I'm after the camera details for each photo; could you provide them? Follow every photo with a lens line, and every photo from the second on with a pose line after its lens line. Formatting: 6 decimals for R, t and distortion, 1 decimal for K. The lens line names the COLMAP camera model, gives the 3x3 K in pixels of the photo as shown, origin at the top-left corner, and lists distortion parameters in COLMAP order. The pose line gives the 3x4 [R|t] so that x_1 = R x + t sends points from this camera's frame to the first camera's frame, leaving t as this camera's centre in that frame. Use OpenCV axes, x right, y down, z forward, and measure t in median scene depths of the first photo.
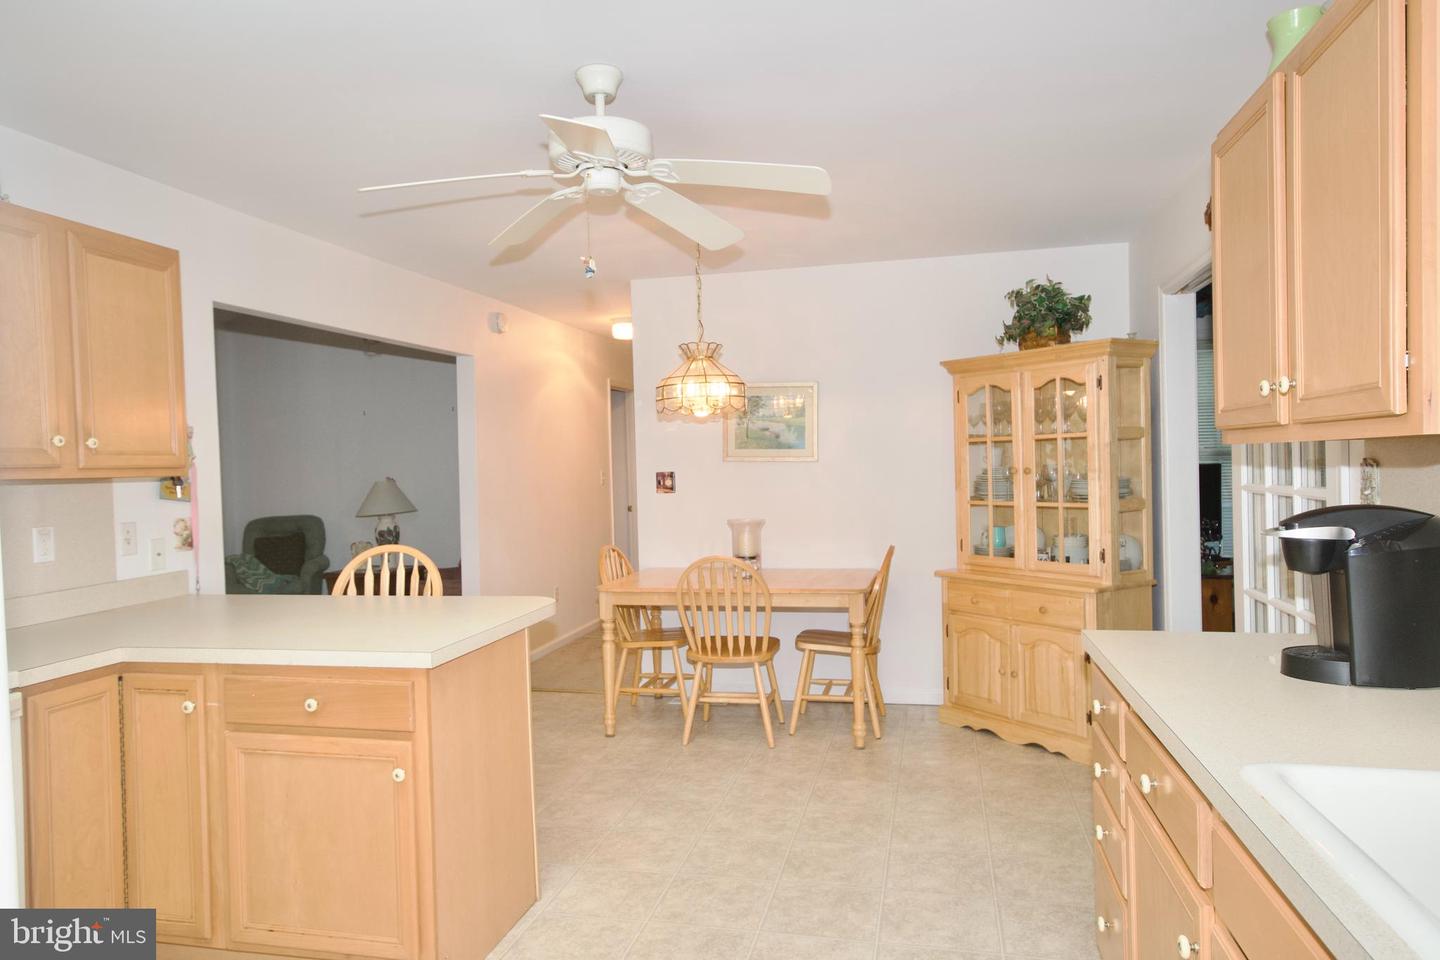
lens RADIAL K [[933.4, 0, 720.0], [0, 933.4, 480.0], [0, 0, 1]] dist [0.000787, 0.000185]
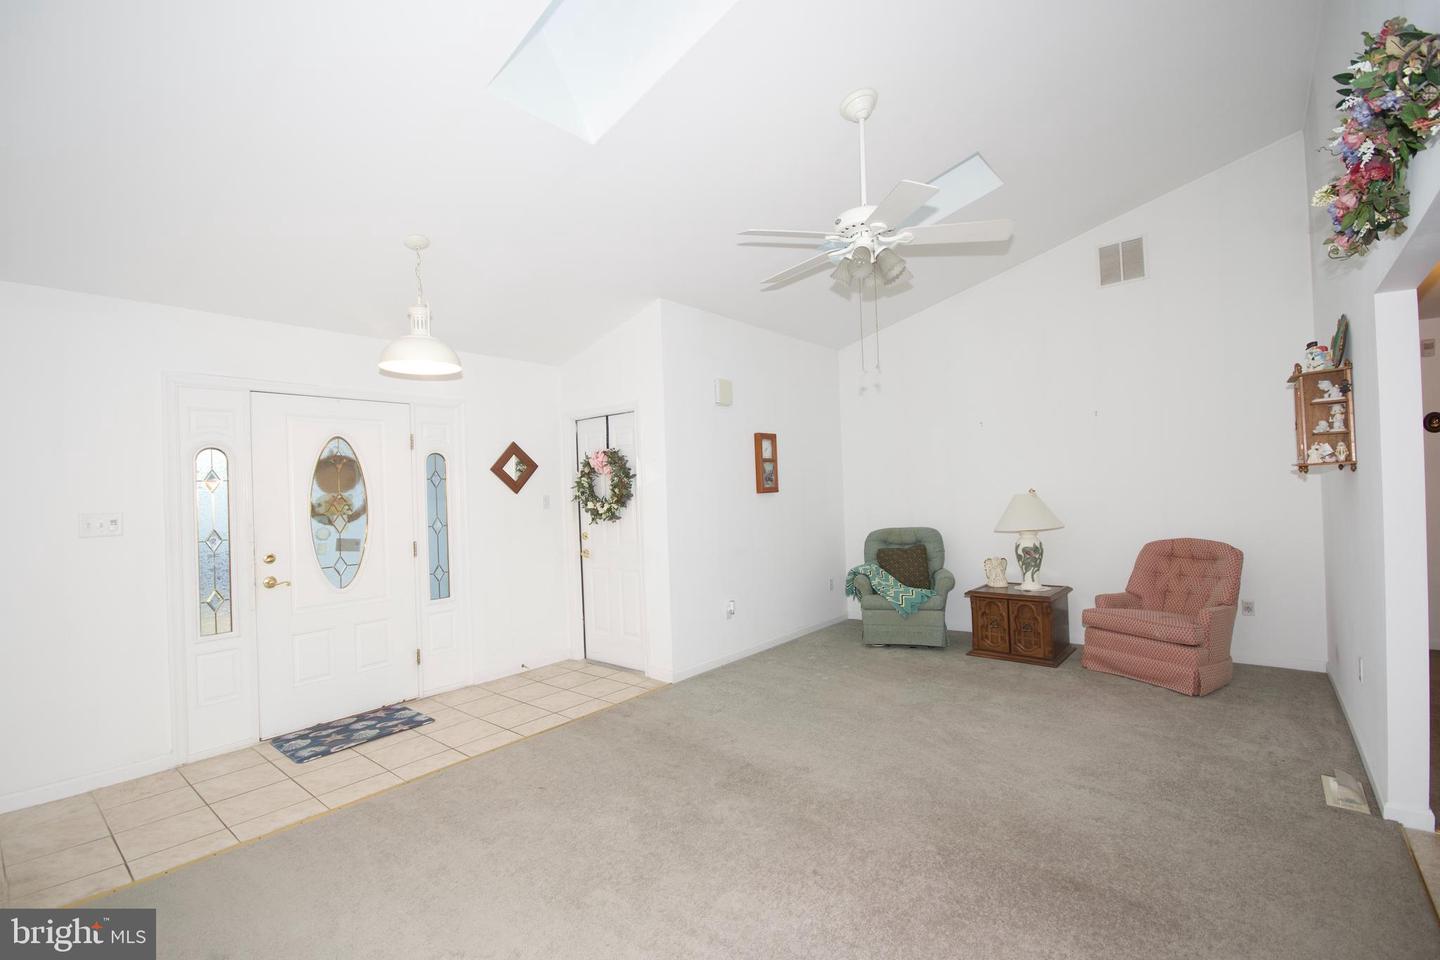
lens RADIAL K [[641.5, 0, 723.2], [0, 641.5, 483.9], [0, 0, 1]] dist [0.000008, -0.000108]
pose [[0.893708, -0.005770, -0.448612, -0.502393], [-0.001508, 0.999873, -0.015864, 0.003833], [0.448647, 0.014854, 0.893586, 0.440189]]
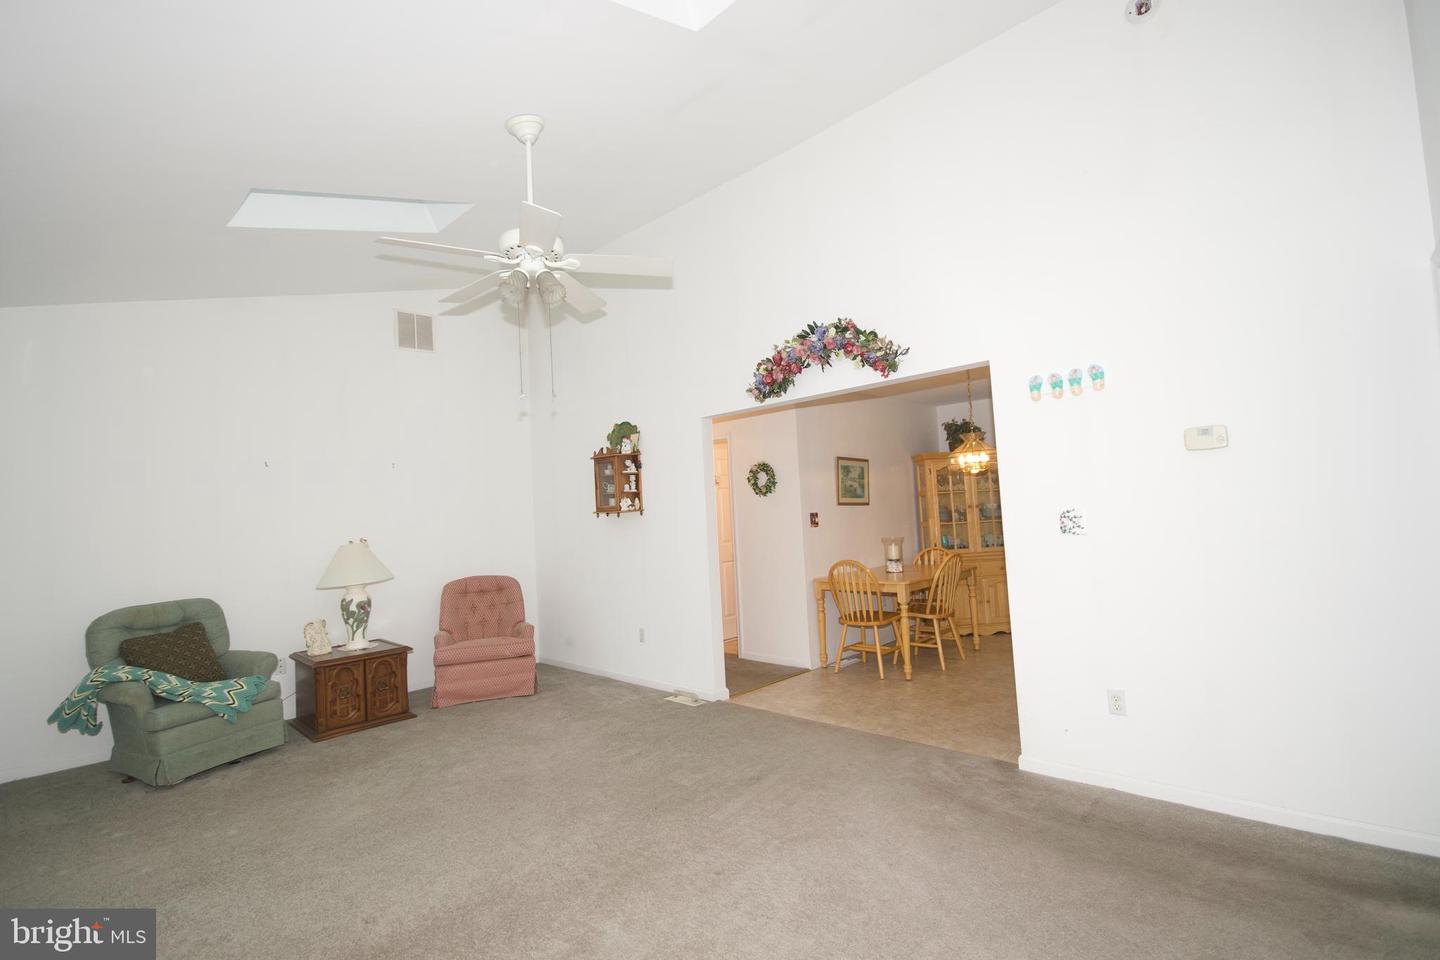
lens RADIAL K [[656.8, 0, 725.7], [0, 656.8, 484.1], [0, 0, 1]] dist [-0.011501, 0.000174]
pose [[0.505271, 0.039320, 0.862065, -1.029209], [0.058465, 0.995106, -0.079656, 0.021003], [-0.860978, 0.090648, 0.500499, 0.592253]]
